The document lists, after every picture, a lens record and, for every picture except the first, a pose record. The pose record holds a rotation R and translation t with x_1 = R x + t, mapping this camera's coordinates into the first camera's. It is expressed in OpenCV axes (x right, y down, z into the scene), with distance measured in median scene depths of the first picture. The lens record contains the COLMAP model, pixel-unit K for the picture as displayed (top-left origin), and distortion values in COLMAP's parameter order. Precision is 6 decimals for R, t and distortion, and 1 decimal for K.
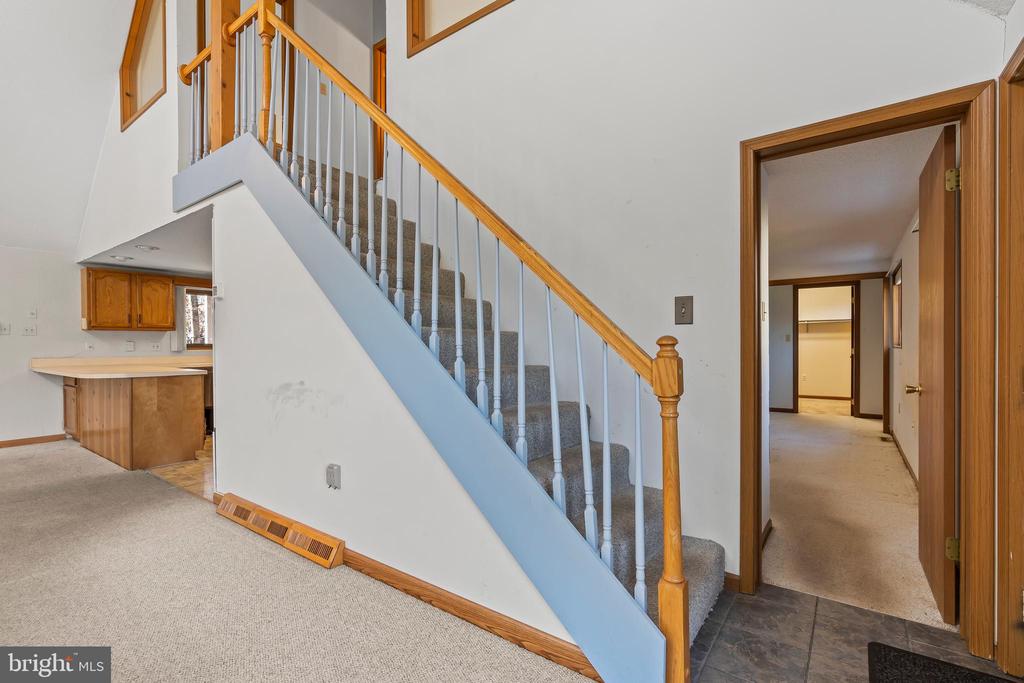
lens RADIAL K [[467.4, 0, 511.9], [0, 467.4, 345.6], [0, 0, 1]] dist [-0.008356, 0.002687]
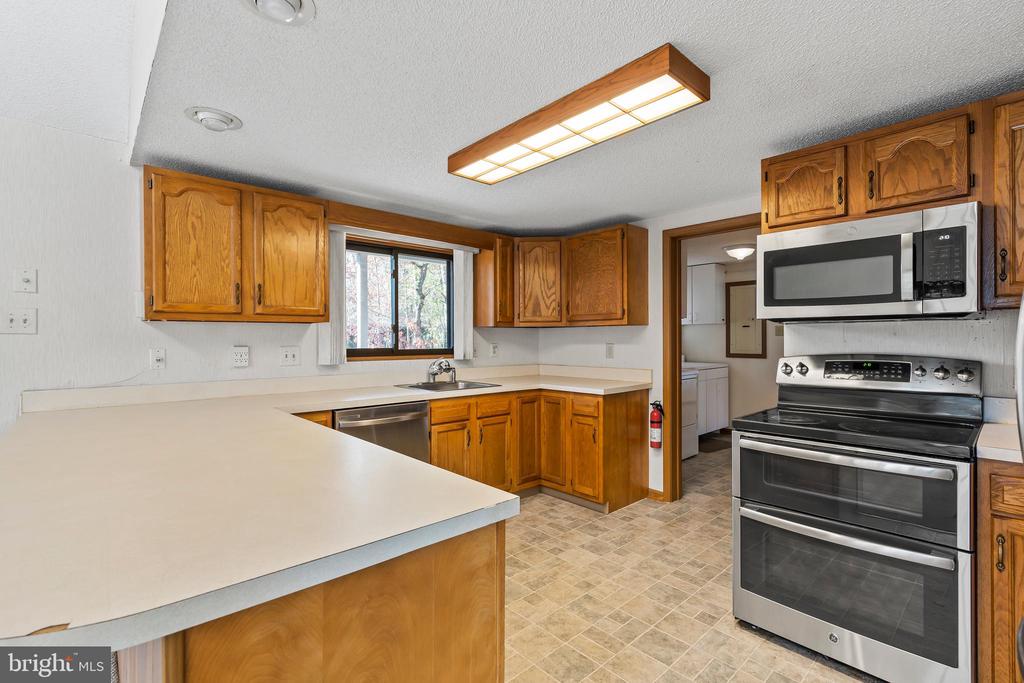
lens RADIAL K [[467.4, 0, 510.7], [0, 467.4, 338.1], [0, 0, 1]] dist [-0.008356, 0.002687]
pose [[0.980821, 0.003880, -0.194872, -0.488807], [-0.004201, 0.999990, -0.001236, -0.017478], [0.194866, 0.002031, 0.980828, 0.624249]]
